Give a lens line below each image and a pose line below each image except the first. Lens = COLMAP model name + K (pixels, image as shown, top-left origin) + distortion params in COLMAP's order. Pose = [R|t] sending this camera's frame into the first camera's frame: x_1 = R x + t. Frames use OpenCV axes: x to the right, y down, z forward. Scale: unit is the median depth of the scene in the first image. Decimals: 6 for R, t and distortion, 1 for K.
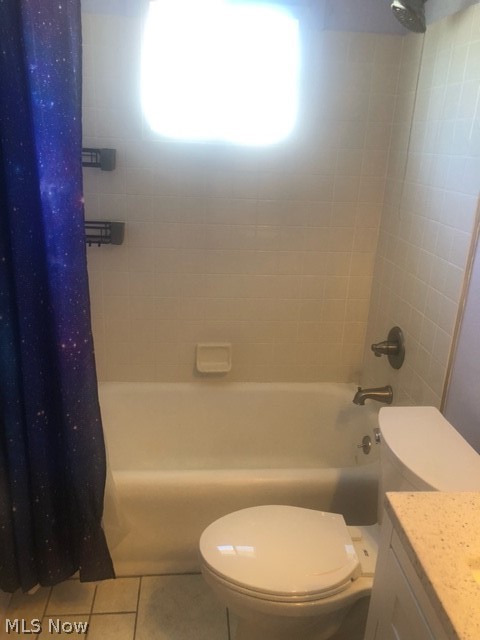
lens RADIAL K [[532.7, 0, 241.1], [0, 532.7, 306.9], [0, 0, 1]] dist [0.017909, 0.002014]
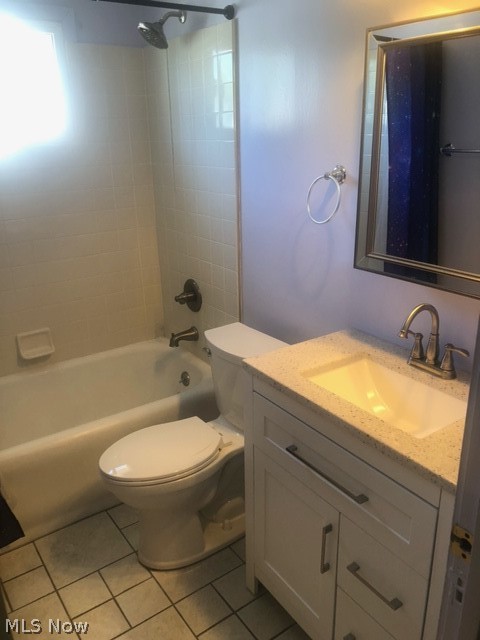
lens RADIAL K [[532.7, 0, 241.1], [0, 532.7, 306.9], [0, 0, 1]] dist [0.017909, 0.002014]
pose [[0.864173, -0.215943, 0.454503, -0.190959], [0.209387, 0.975642, 0.065426, 0.043716], [-0.457560, 0.038628, 0.888339, -0.176465]]
